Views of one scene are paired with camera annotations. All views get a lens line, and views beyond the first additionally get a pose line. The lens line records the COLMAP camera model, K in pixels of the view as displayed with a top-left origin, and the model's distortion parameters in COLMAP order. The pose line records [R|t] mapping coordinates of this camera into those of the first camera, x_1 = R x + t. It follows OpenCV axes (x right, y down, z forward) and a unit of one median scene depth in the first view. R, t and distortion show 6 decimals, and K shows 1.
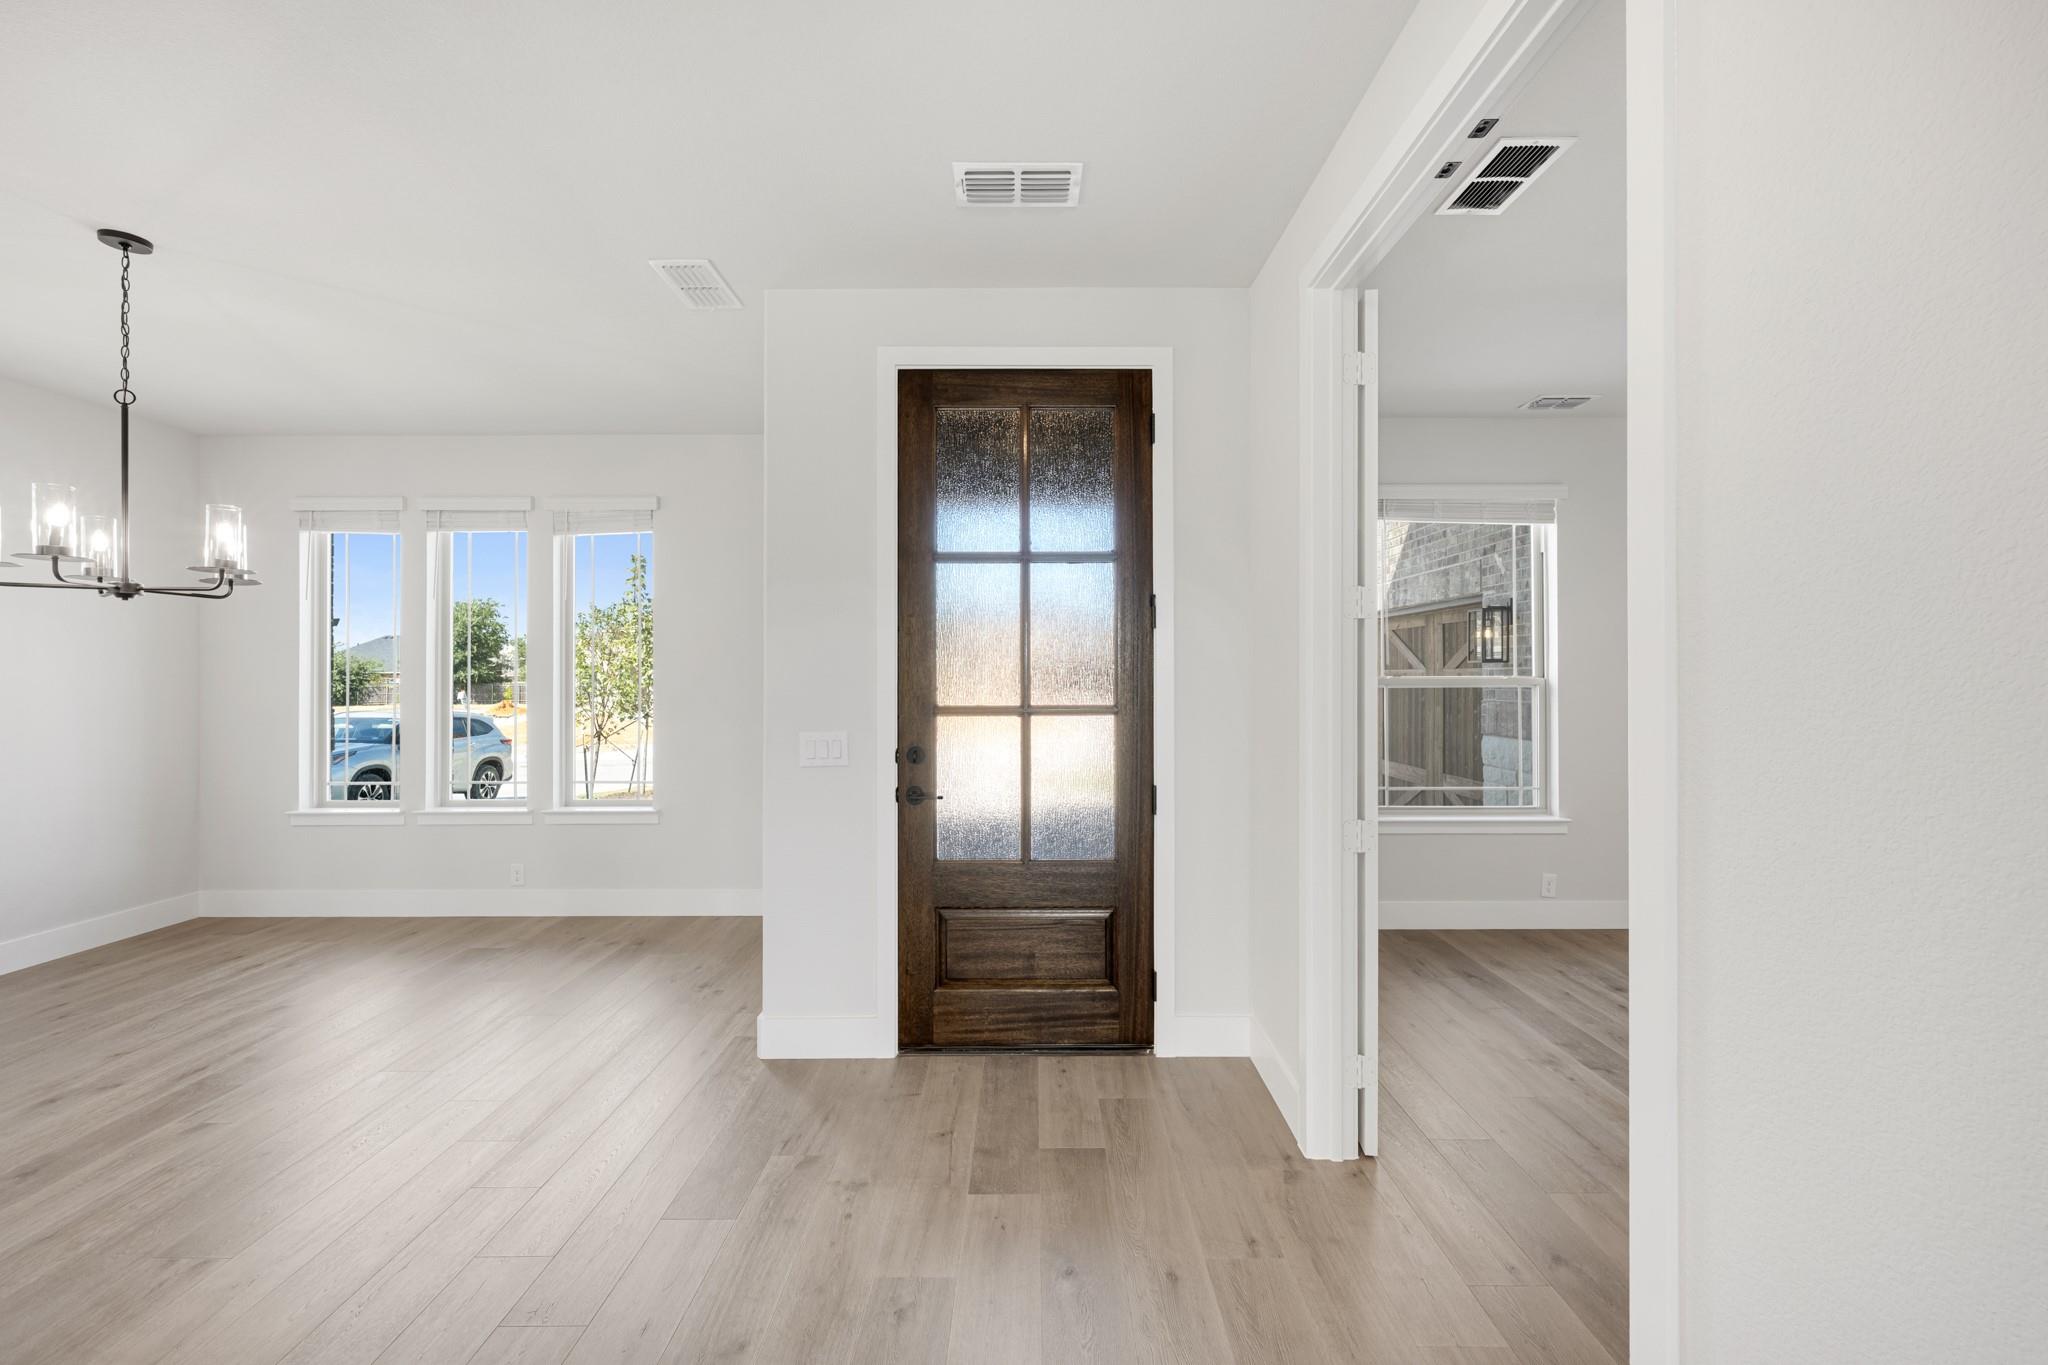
lens RADIAL K [[800.3, 0, 1026.5], [0, 800.3, 681.5], [0, 0, 1]] dist [-0.001029, -0.000392]
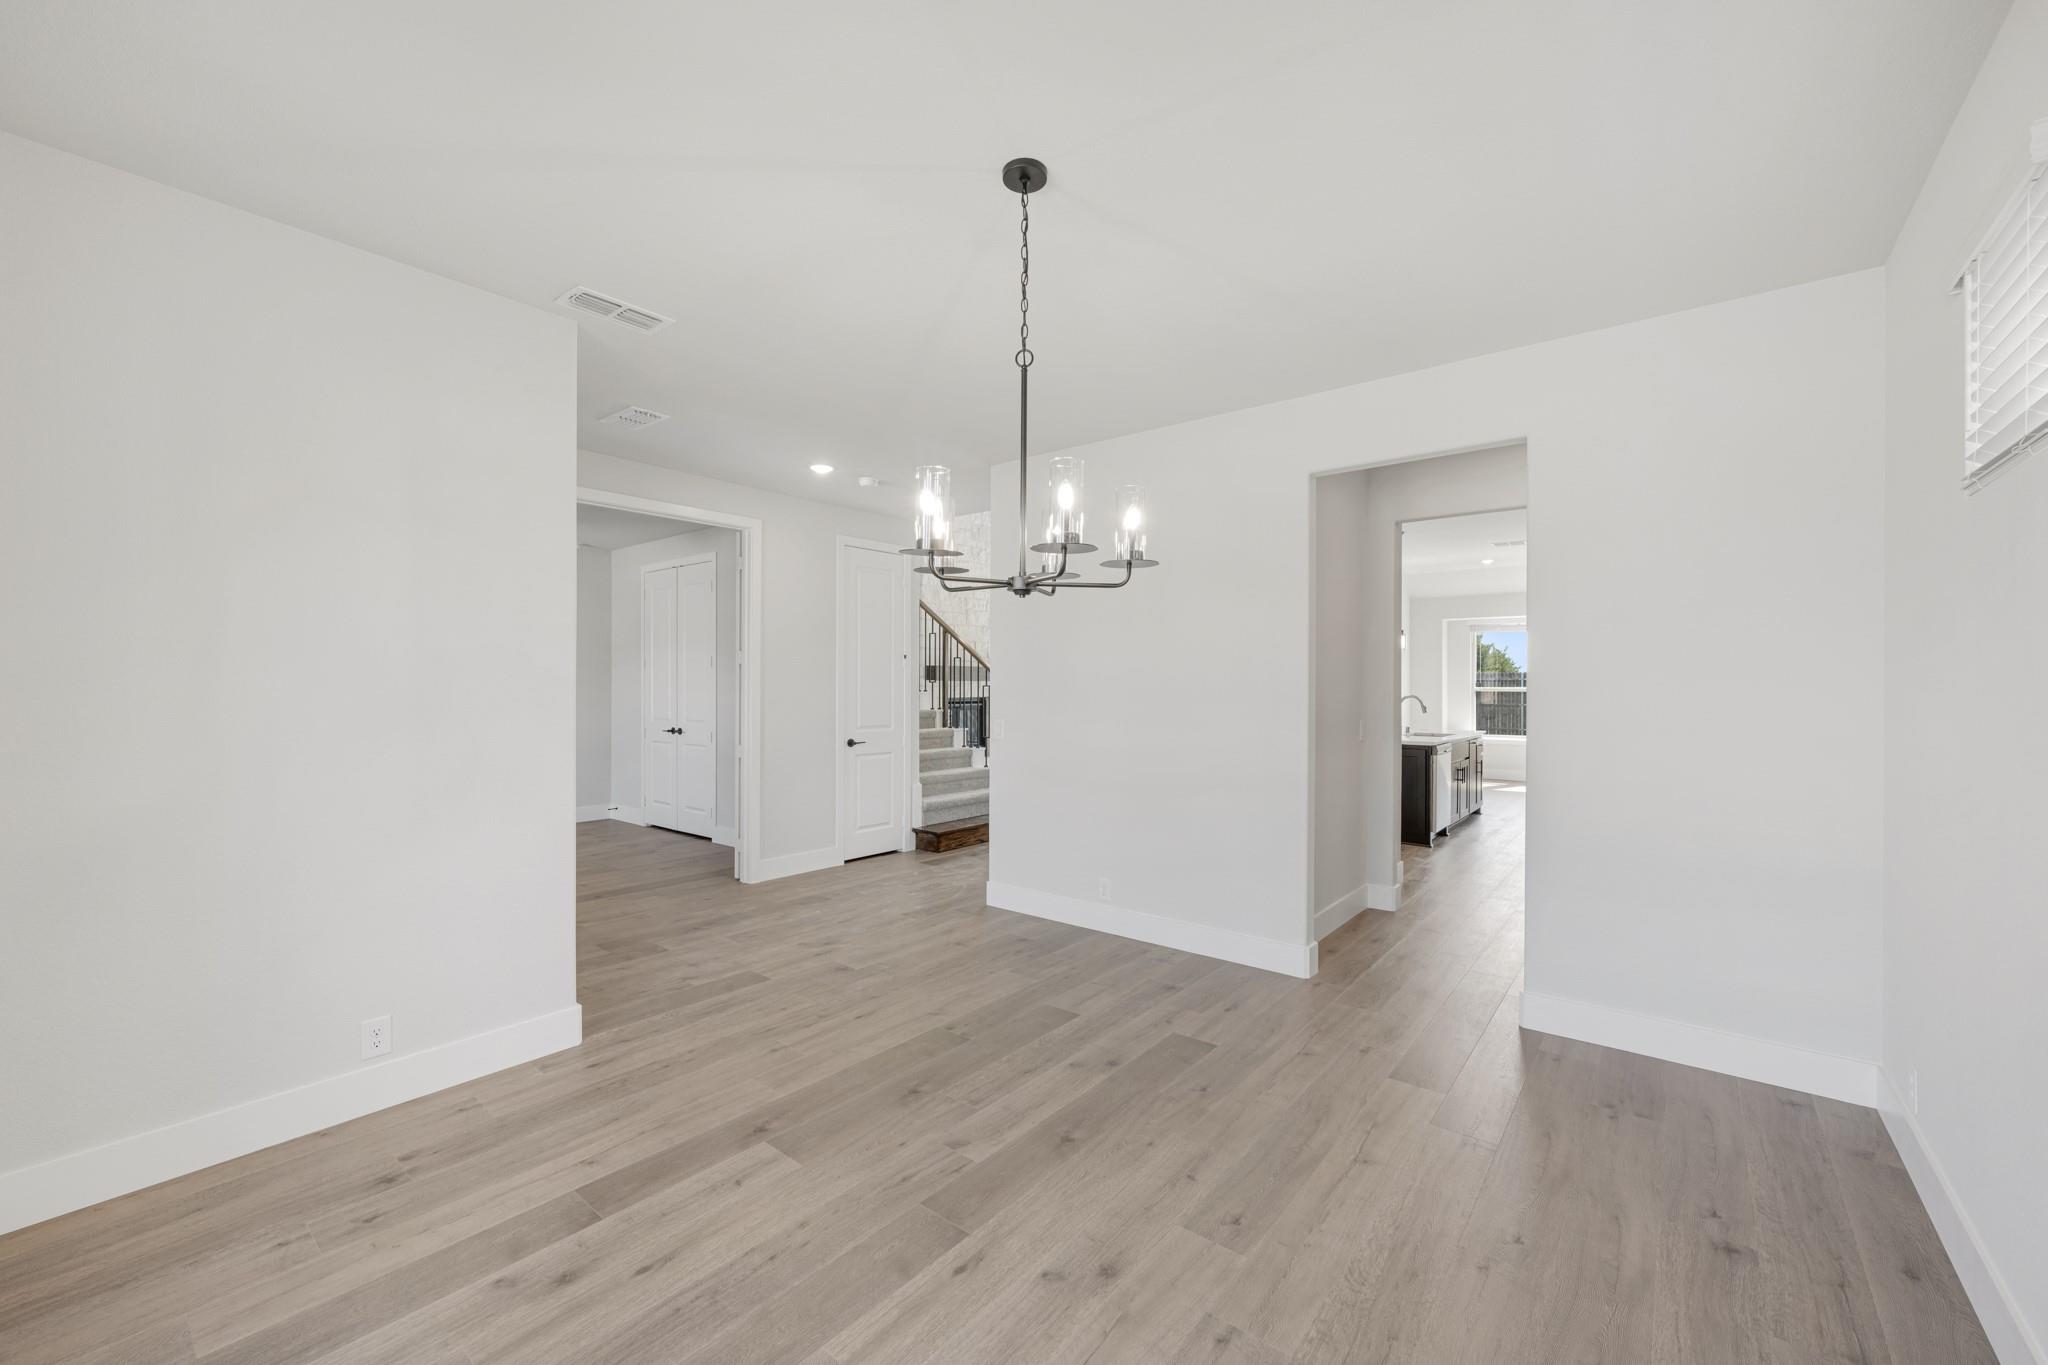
lens RADIAL K [[800.3, 0, 1030.7], [0, 800.3, 682.9], [0, 0, 1]] dist [-0.001029, -0.000392]
pose [[-0.773896, 0.005361, 0.633291, -1.926420], [0.001649, 0.999978, -0.006450, 0.007139], [-0.633311, -0.003947, -0.773887, 1.893886]]
